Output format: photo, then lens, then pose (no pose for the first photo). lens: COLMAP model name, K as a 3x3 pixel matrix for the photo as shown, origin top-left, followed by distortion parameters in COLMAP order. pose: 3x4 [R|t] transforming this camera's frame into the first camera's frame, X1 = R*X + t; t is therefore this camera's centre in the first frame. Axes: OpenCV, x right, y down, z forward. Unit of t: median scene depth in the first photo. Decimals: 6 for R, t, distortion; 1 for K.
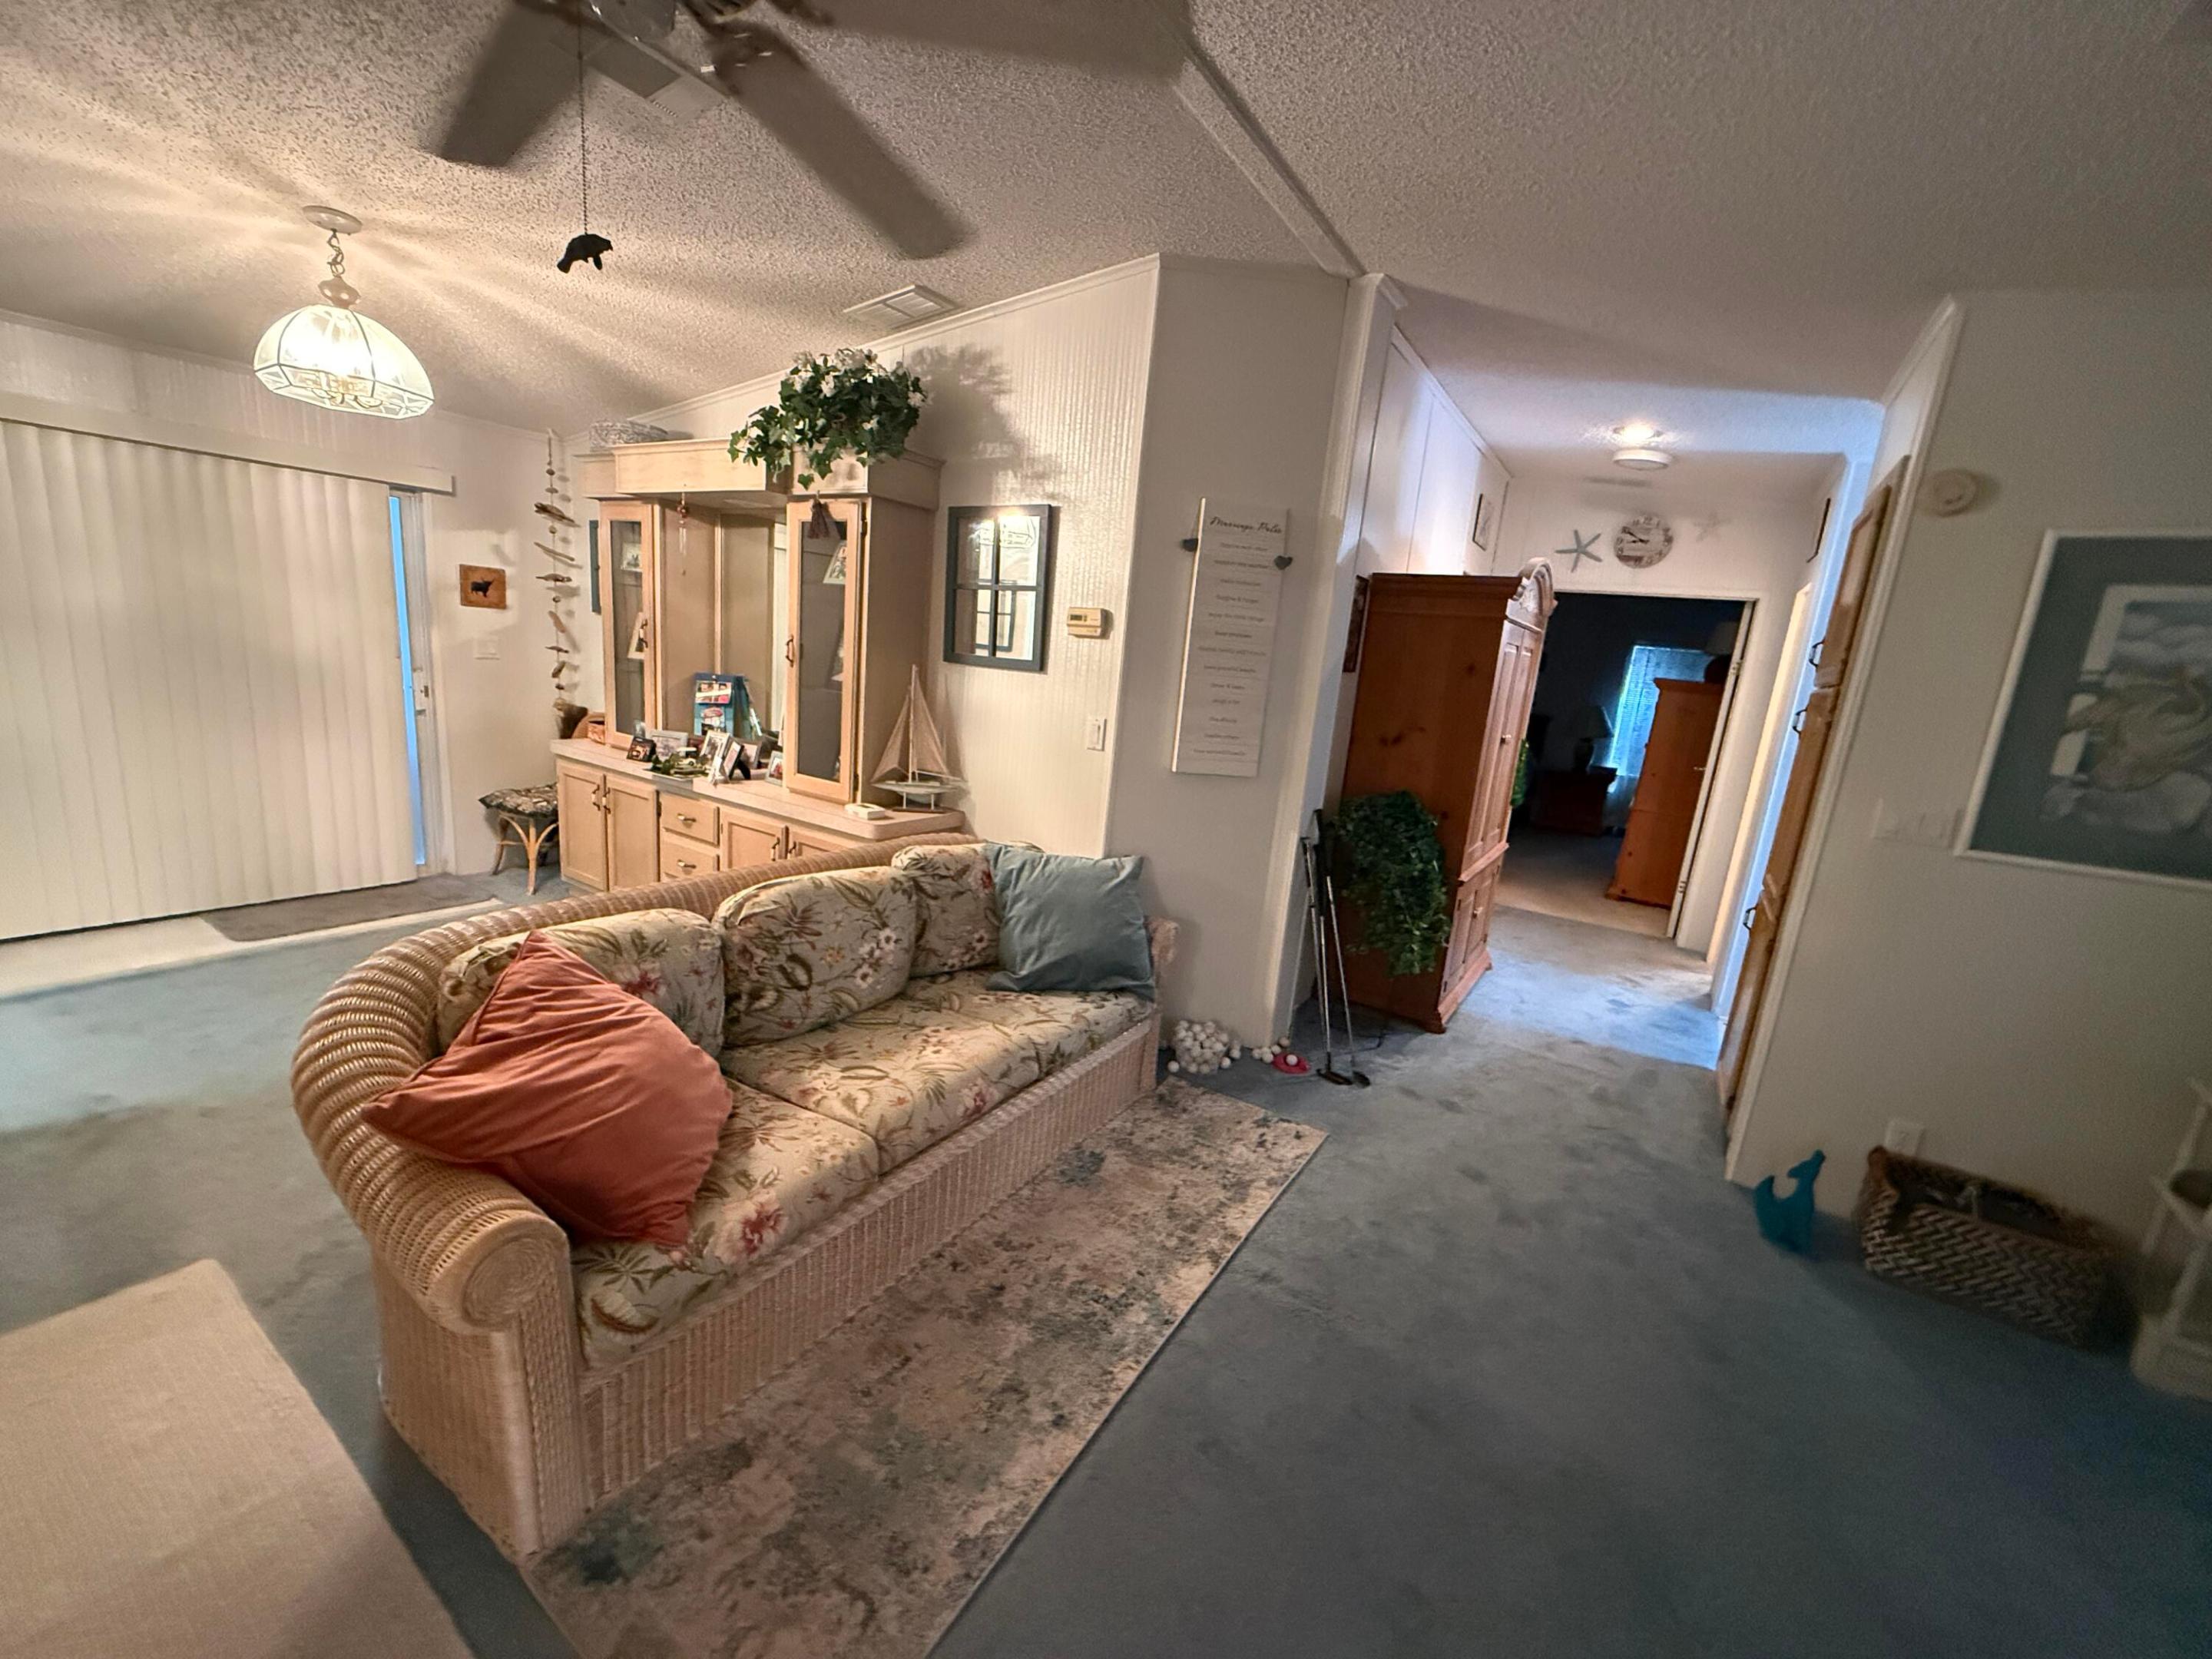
lens RADIAL K [[883.6, 0, 1106.1], [0, 883.6, 831.9], [0, 0, 1]] dist [-0.002276, 0.000896]
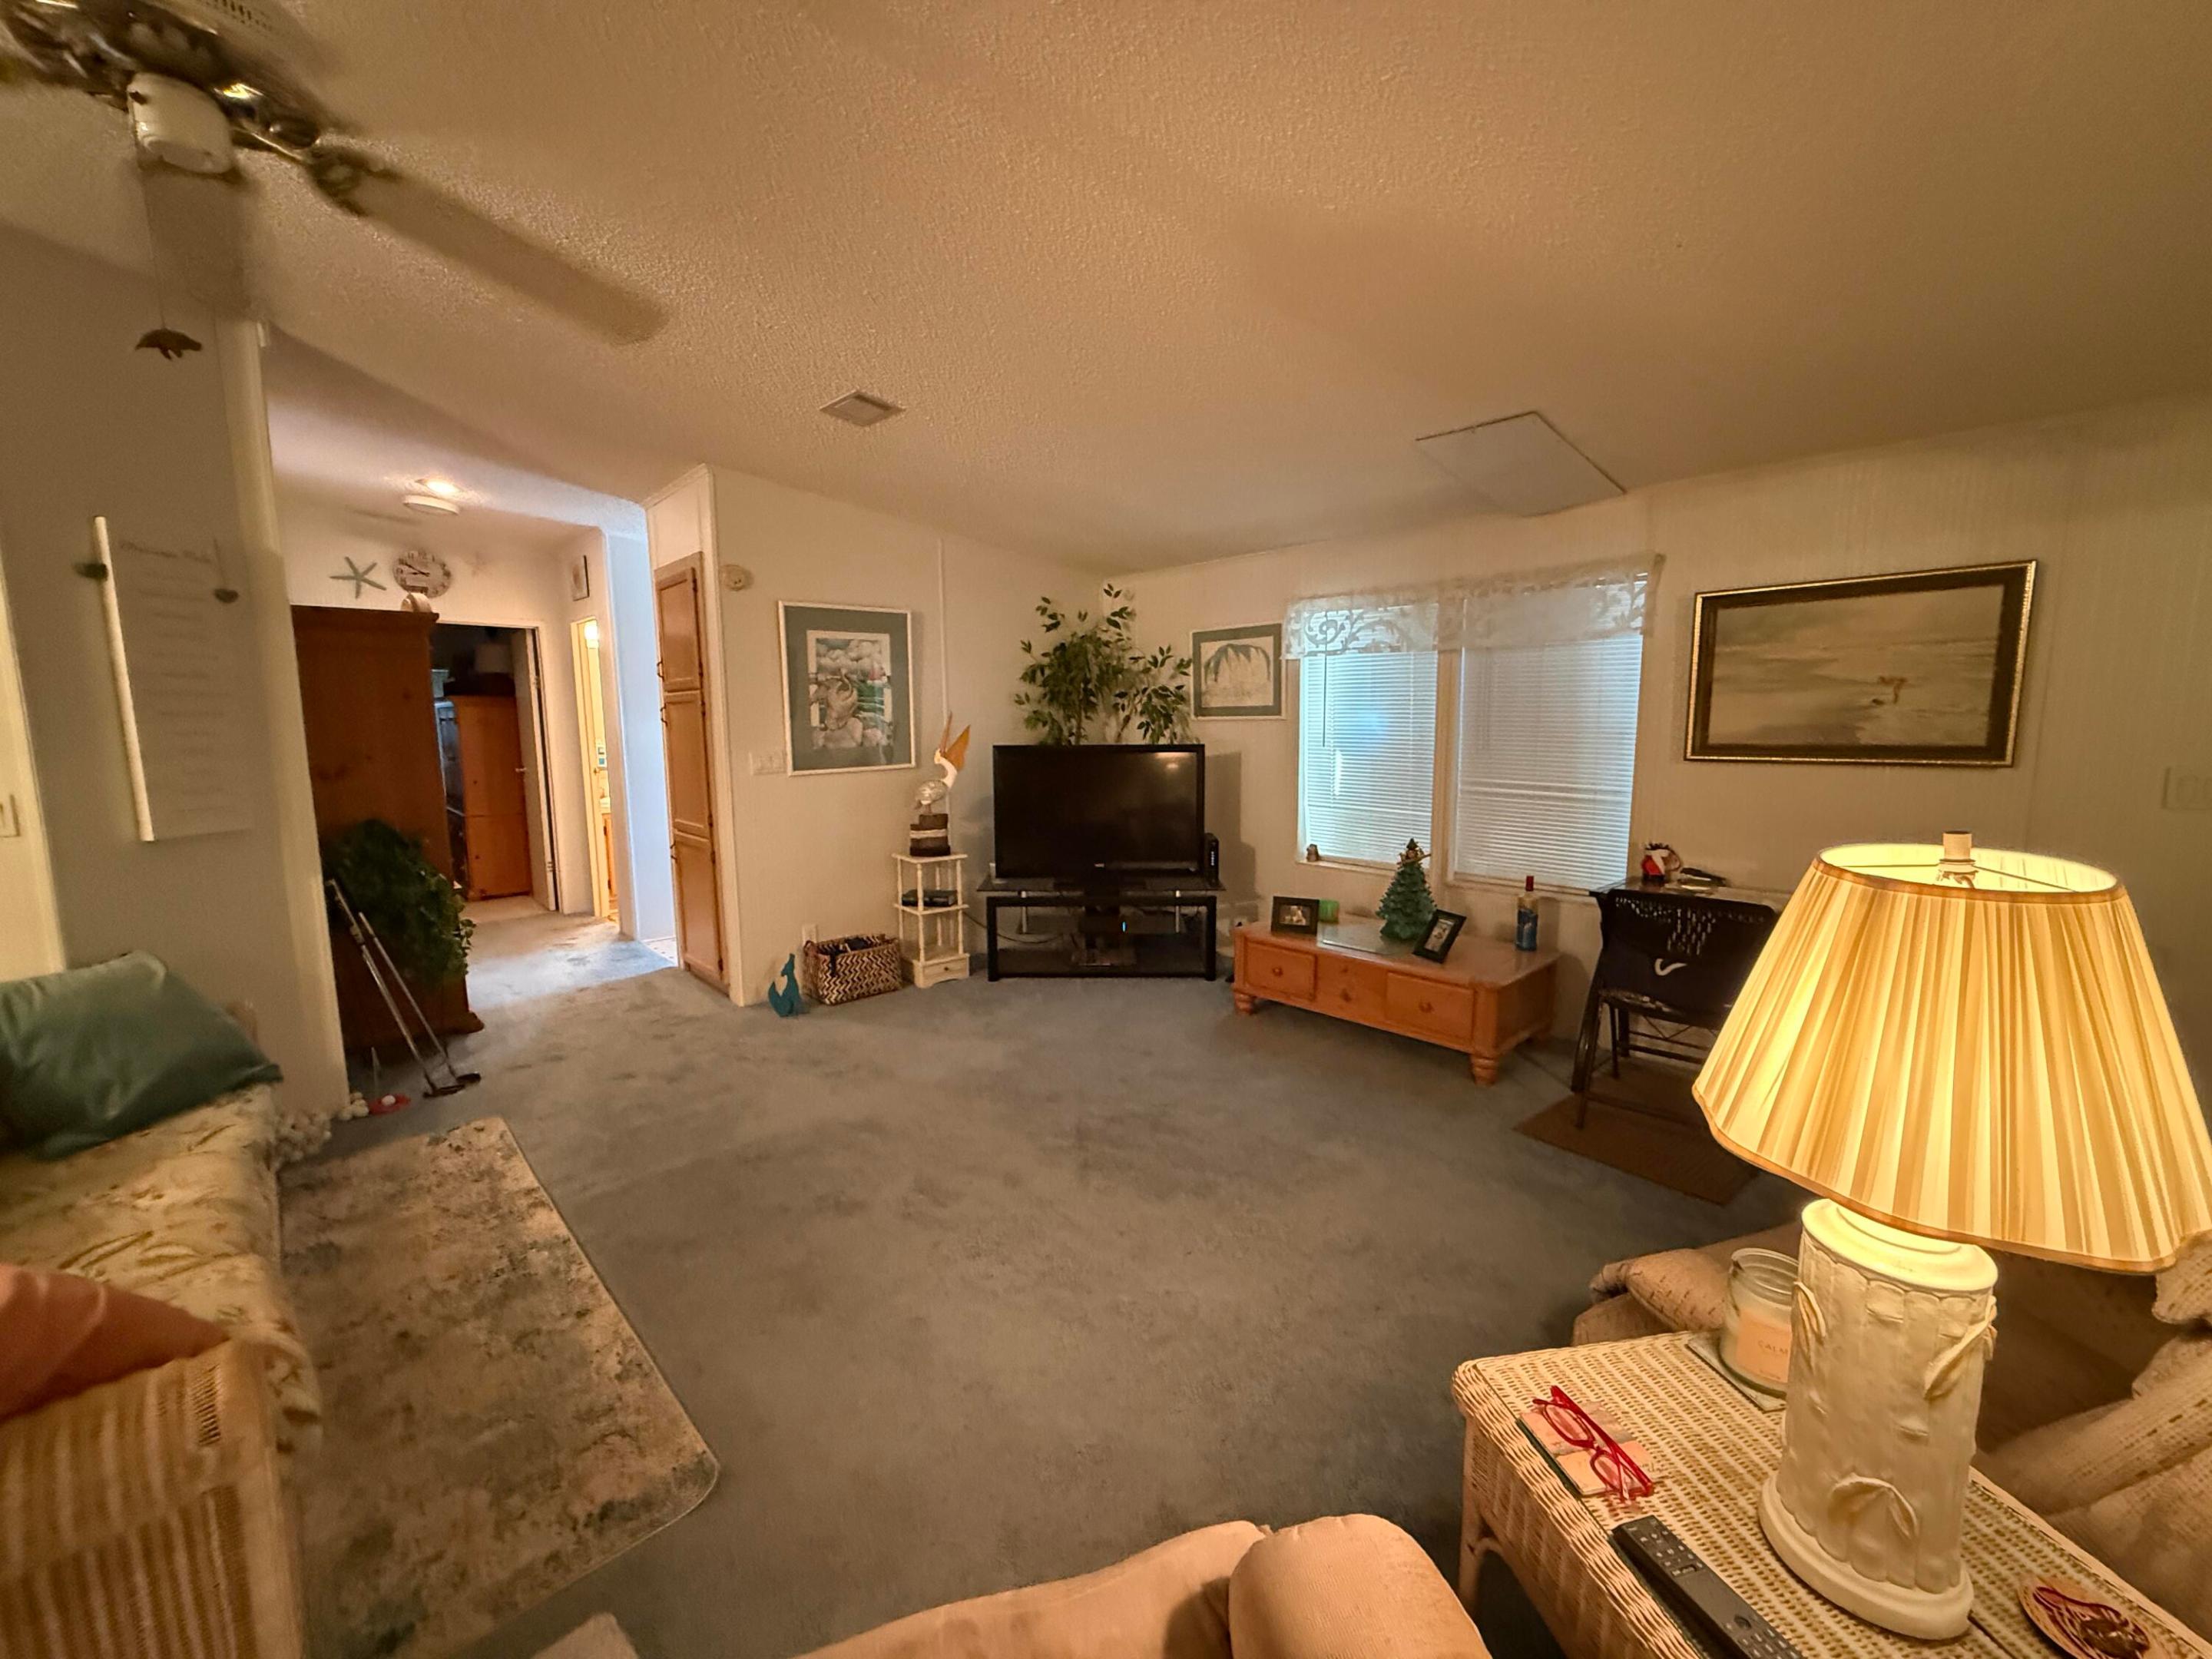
lens RADIAL K [[883.6, 0, 1108.5], [0, 883.6, 831.2], [0, 0, 1]] dist [-0.002276, 0.000896]
pose [[0.235585, -0.214349, 0.947921, -0.522813], [0.228625, 0.960224, 0.160311, -0.004211], [-0.944579, 0.178952, 0.275220, -0.088623]]
